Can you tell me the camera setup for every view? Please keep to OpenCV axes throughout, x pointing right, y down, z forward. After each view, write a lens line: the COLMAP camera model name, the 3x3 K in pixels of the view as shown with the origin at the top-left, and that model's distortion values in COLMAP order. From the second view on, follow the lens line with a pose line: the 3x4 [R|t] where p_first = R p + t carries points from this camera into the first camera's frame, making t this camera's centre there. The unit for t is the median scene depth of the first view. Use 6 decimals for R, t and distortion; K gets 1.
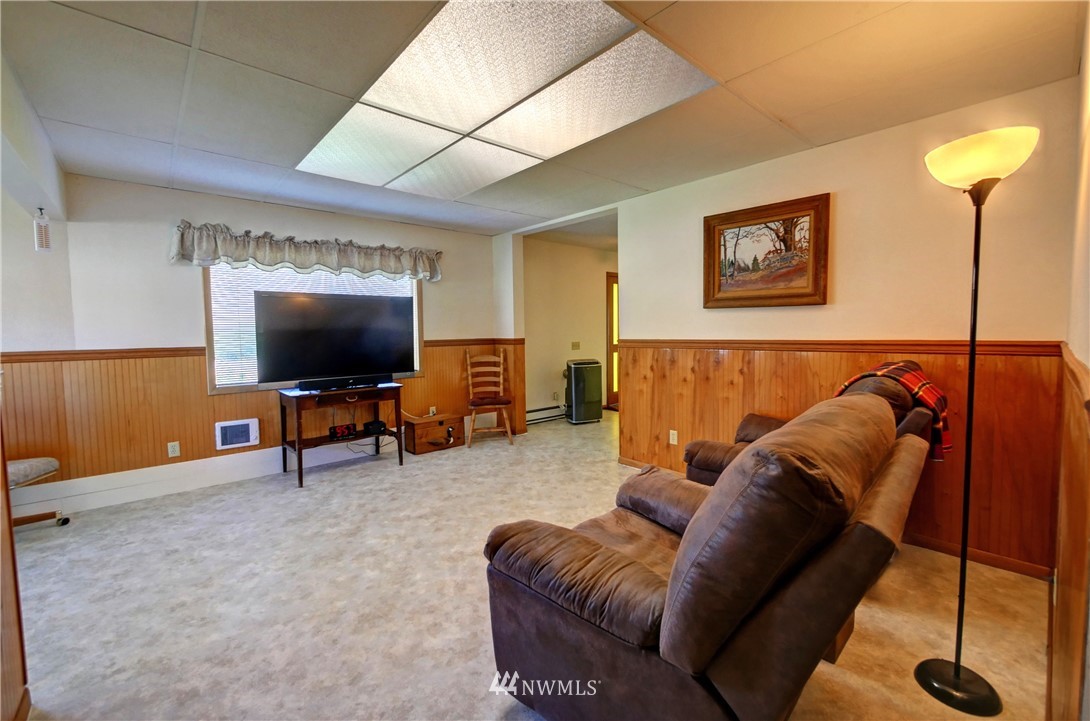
lens RADIAL K [[456.0, 0, 550.6], [0, 456.0, 354.7], [0, 0, 1]] dist [-0.010661, -0.000164]
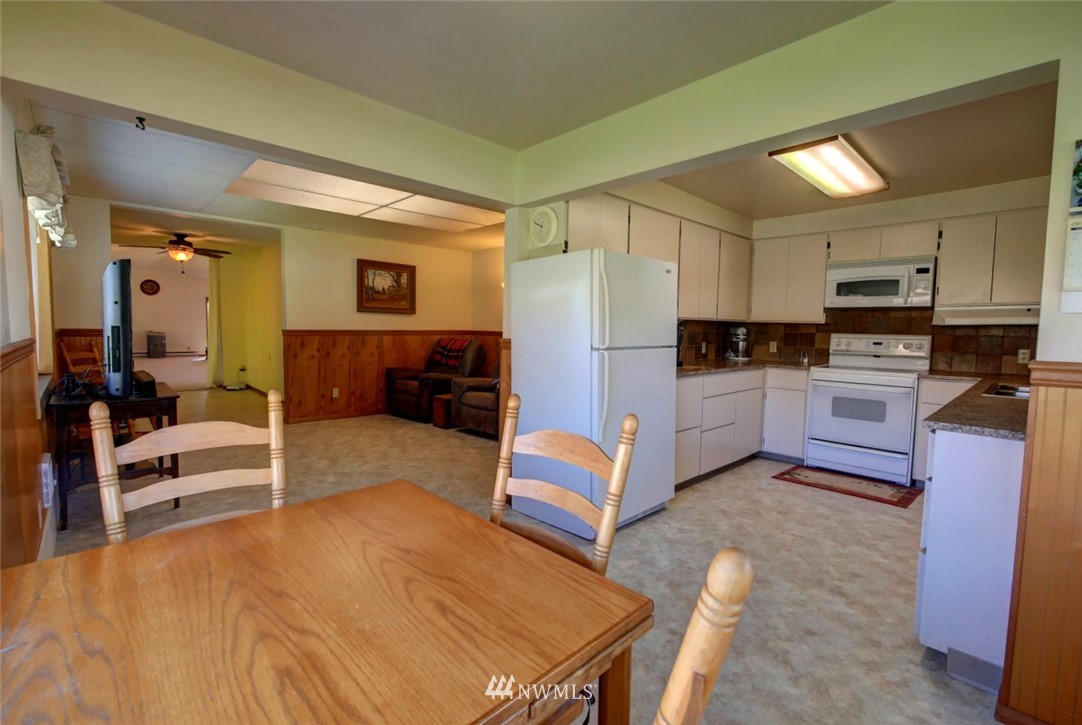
lens RADIAL K [[478.7, 0, 531.2], [0, 478.7, 359.6], [0, 0, 1]] dist [-0.000300, 0.000140]
pose [[-0.019329, -0.056718, 0.998203, -1.539532], [0.040890, 0.997510, 0.057470, 0.001888], [-0.998977, 0.041927, -0.016962, 0.395112]]
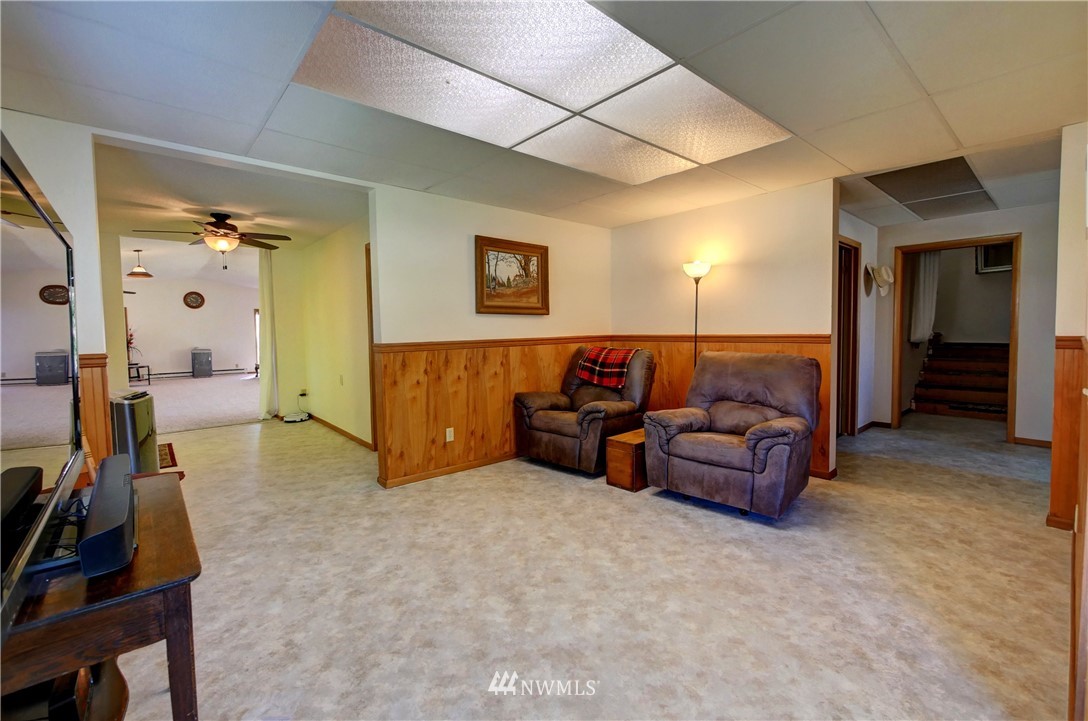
lens RADIAL K [[462.8, 0, 550.9], [0, 462.8, 354.4], [0, 0, 1]] dist [-0.009096, -0.000016]
pose [[0.003296, -0.040252, 0.999184, -0.878357], [0.074389, 0.996431, 0.039896, -0.030447], [-0.997224, 0.074197, 0.006279, 0.837620]]
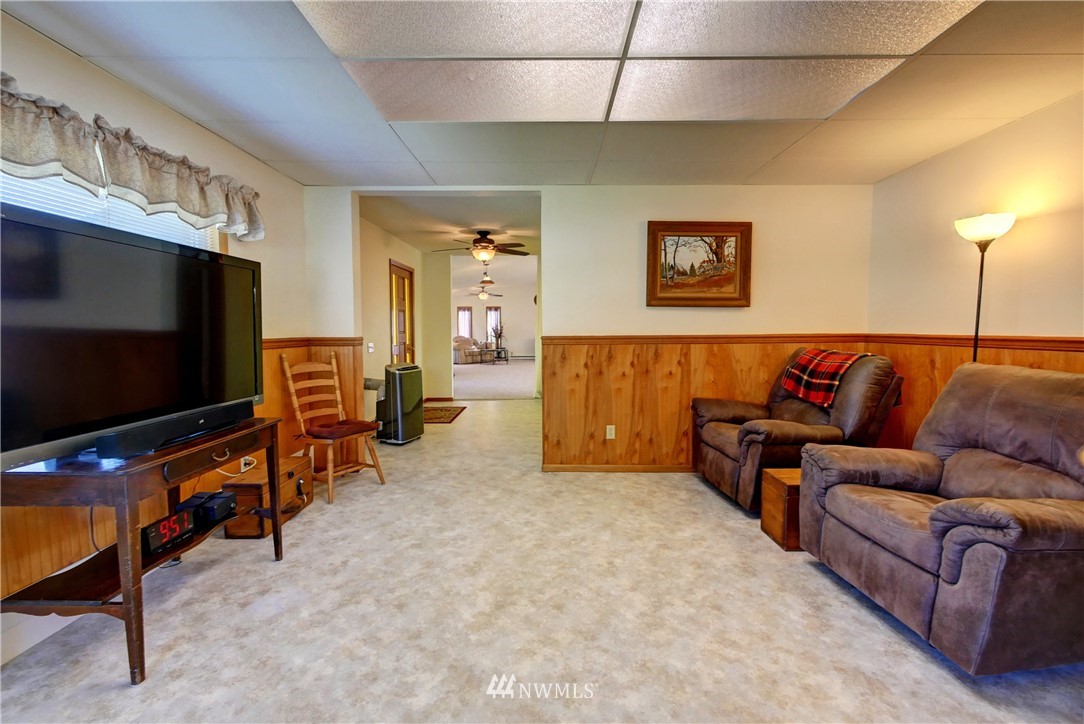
lens RADIAL K [[463.7, 0, 546.3], [0, 463.7, 356.9], [0, 0, 1]] dist [-0.008346, 0.000153]
pose [[0.669845, -0.033445, 0.741747, -0.657722], [0.036630, 0.999257, 0.011977, -0.003981], [-0.741597, 0.019148, 0.670573, 0.459091]]
